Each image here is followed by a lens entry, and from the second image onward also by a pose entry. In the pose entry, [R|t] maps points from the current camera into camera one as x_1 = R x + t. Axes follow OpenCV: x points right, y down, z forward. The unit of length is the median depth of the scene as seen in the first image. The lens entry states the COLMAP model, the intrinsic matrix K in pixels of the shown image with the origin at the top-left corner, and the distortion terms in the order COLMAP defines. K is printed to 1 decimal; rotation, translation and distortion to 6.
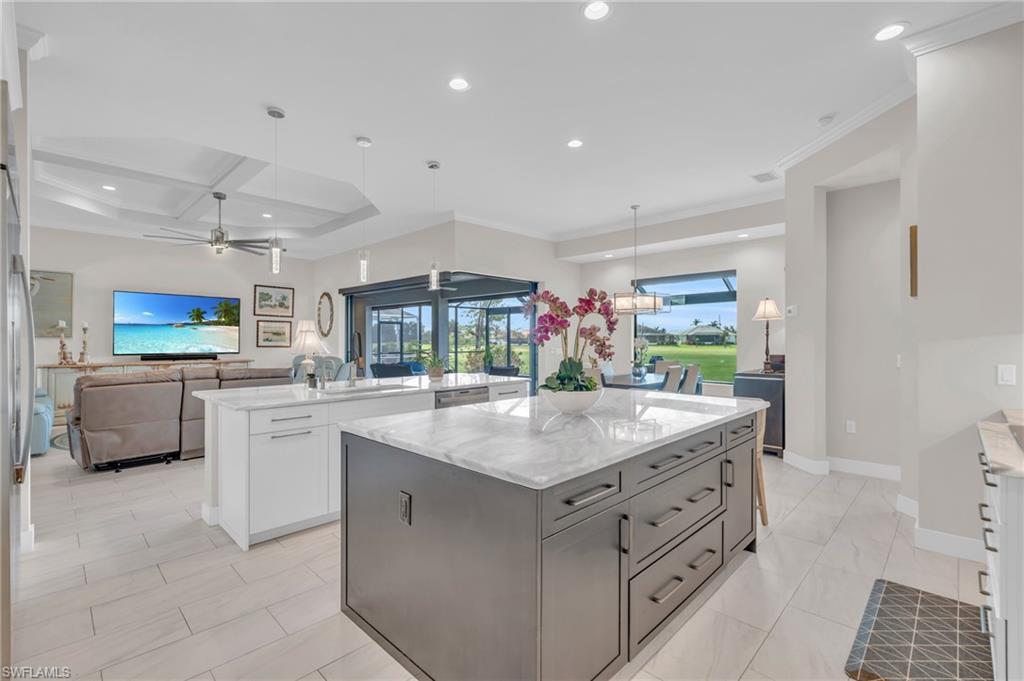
lens RADIAL K [[459.9, 0, 514.9], [0, 459.9, 343.1], [0, 0, 1]] dist [-0.013383, 0.004691]
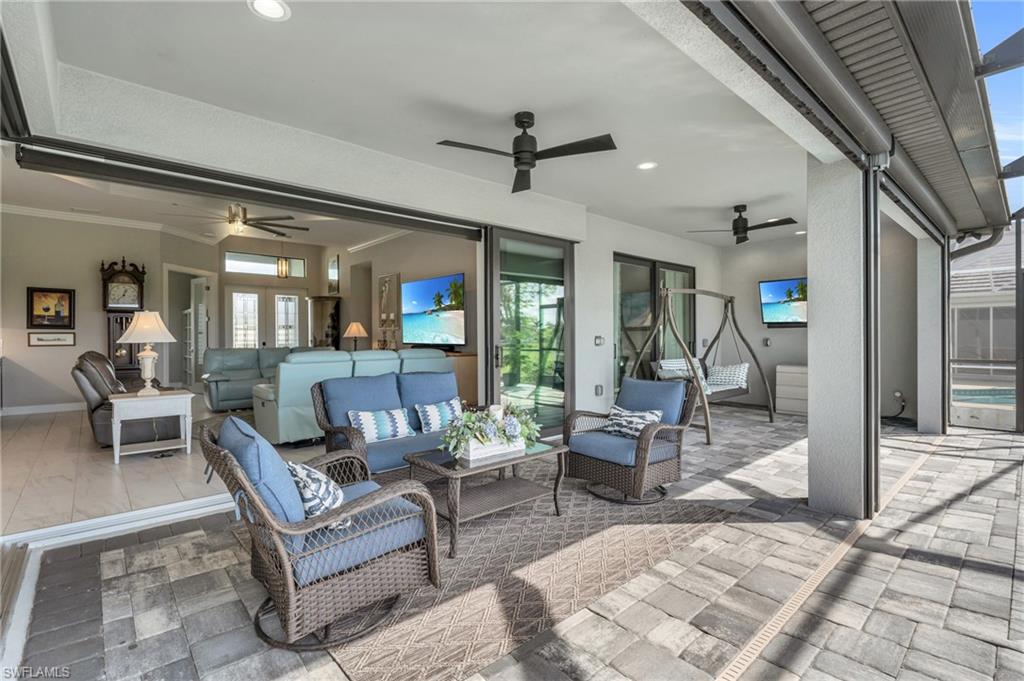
lens RADIAL K [[479.3, 0, 504.8], [0, 479.3, 337.8], [0, 0, 1]] dist [-0.004100, 0.002478]
pose [[-0.084170, 0.000322, -0.996451, 0.191499], [-0.002006, 0.999998, 0.000493, 0.009281], [0.996449, 0.002040, -0.084169, 1.142382]]
